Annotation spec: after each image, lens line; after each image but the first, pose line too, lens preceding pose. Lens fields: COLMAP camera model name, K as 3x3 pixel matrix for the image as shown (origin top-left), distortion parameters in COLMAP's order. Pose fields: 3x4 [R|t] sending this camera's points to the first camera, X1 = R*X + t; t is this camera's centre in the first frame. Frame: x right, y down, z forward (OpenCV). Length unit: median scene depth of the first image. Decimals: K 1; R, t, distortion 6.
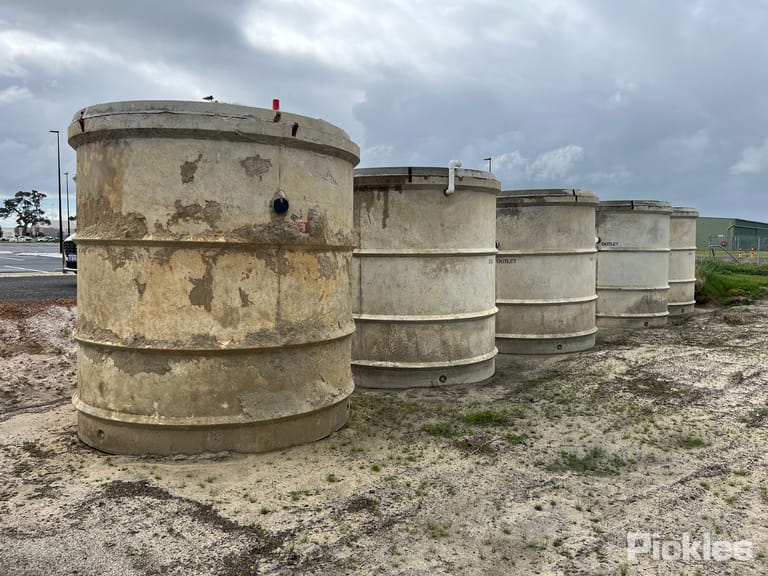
lens RADIAL K [[575.4, 0, 384.4], [0, 575.4, 282.2], [0, 0, 1]] dist [0.068602, -0.097853]
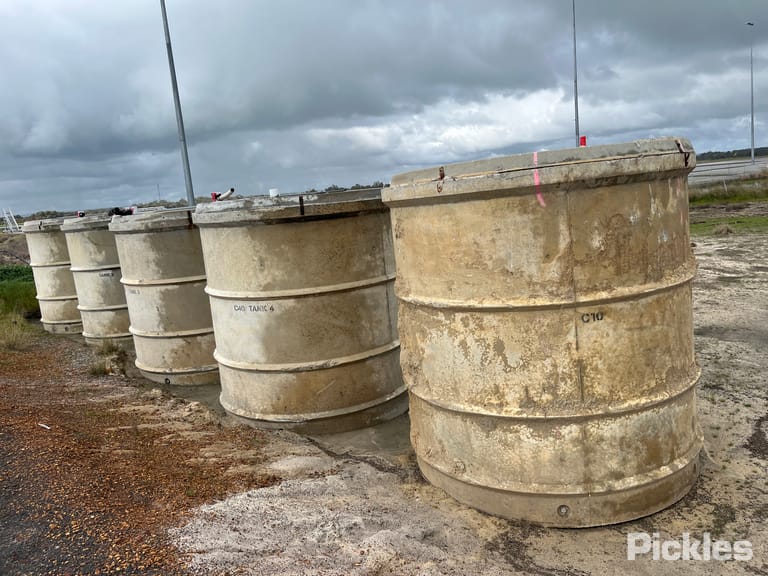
lens RADIAL K [[575.4, 0, 384.4], [0, 575.4, 282.2], [0, 0, 1]] dist [0.068602, -0.097853]
pose [[0.136248, -0.172943, 0.975463, -1.500243], [0.161426, 0.975361, 0.150377, -0.292216], [-0.977434, 0.136976, 0.160808, 1.329919]]
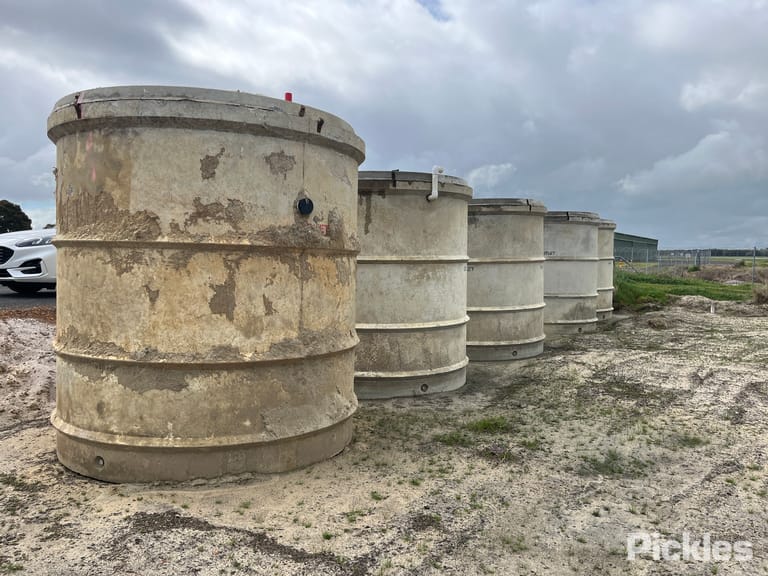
lens RADIAL K [[575.9, 0, 370.8], [0, 575.9, 292.3], [0, 0, 1]] dist [0.073159, -0.101826]
pose [[0.988289, -0.004985, 0.152511, -0.215359], [0.005055, 0.999987, -0.000071, 0.006746], [-0.152509, 0.000841, 0.988302, 0.061318]]
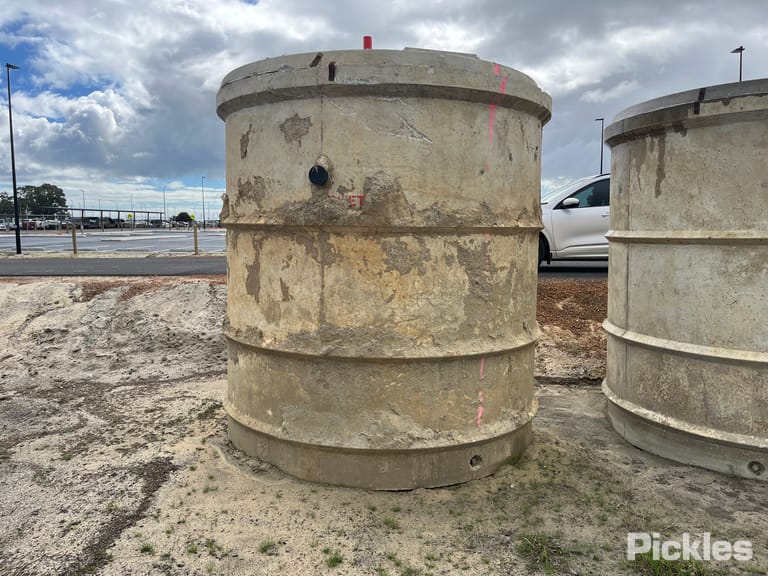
lens RADIAL K [[575.4, 0, 384.4], [0, 575.4, 282.2], [0, 0, 1]] dist [0.068602, -0.097853]
pose [[0.600148, 0.067639, -0.797024, 0.494652], [-0.044153, 0.997700, 0.051423, -0.033335], [0.798669, 0.004330, 0.601754, 0.598724]]
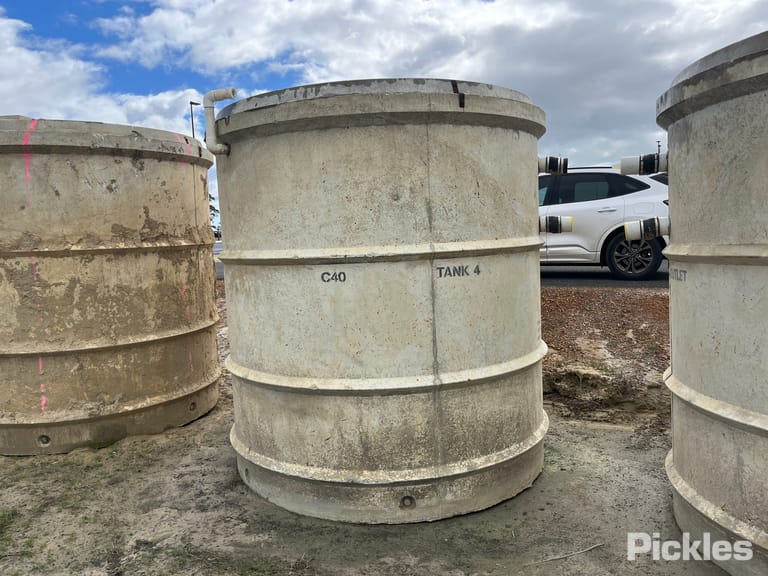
lens RADIAL K [[575.4, 0, 384.4], [0, 575.4, 282.2], [0, 0, 1]] dist [0.068602, -0.097853]
pose [[0.257556, 0.074253, -0.963406, 1.065840], [-0.026703, 0.997209, 0.069720, -0.108442], [0.965894, 0.007769, 0.258820, 1.528525]]
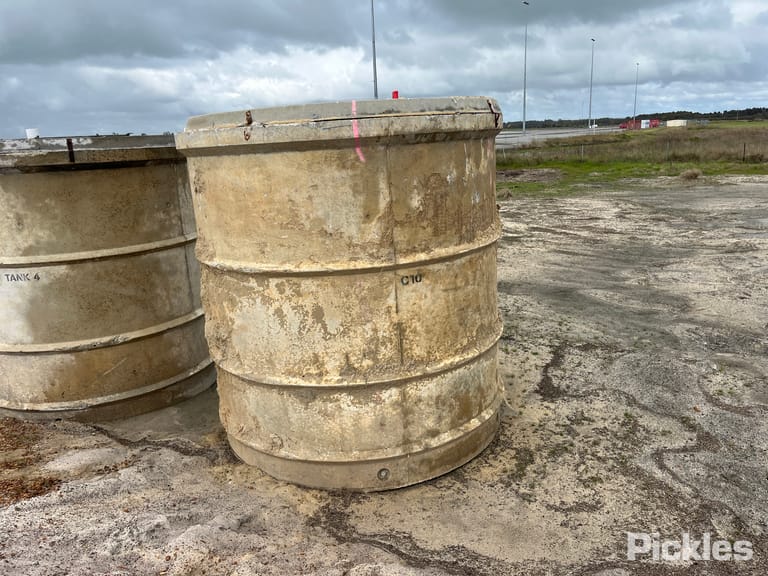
lens RADIAL K [[578.5, 0, 389.1], [0, 578.5, 293.0], [0, 0, 1]] dist [0.062366, -0.096401]
pose [[-0.200288, -0.255821, 0.945749, -1.417622], [0.107908, 0.953676, 0.280818, -0.282471], [-0.973776, 0.158299, -0.163404, 1.346673]]
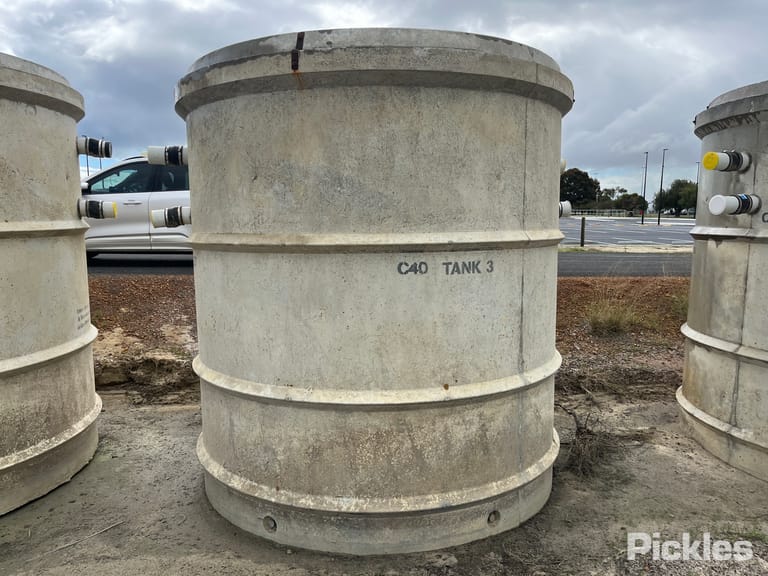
lens RADIAL K [[575.9, 0, 370.8], [0, 575.9, 292.3], [0, 0, 1]] dist [0.073159, -0.101826]
pose [[0.723486, 0.092734, -0.684082, 1.177667], [-0.048985, 0.995335, 0.083120, -0.111348], [0.688599, -0.026626, 0.724654, 1.667204]]
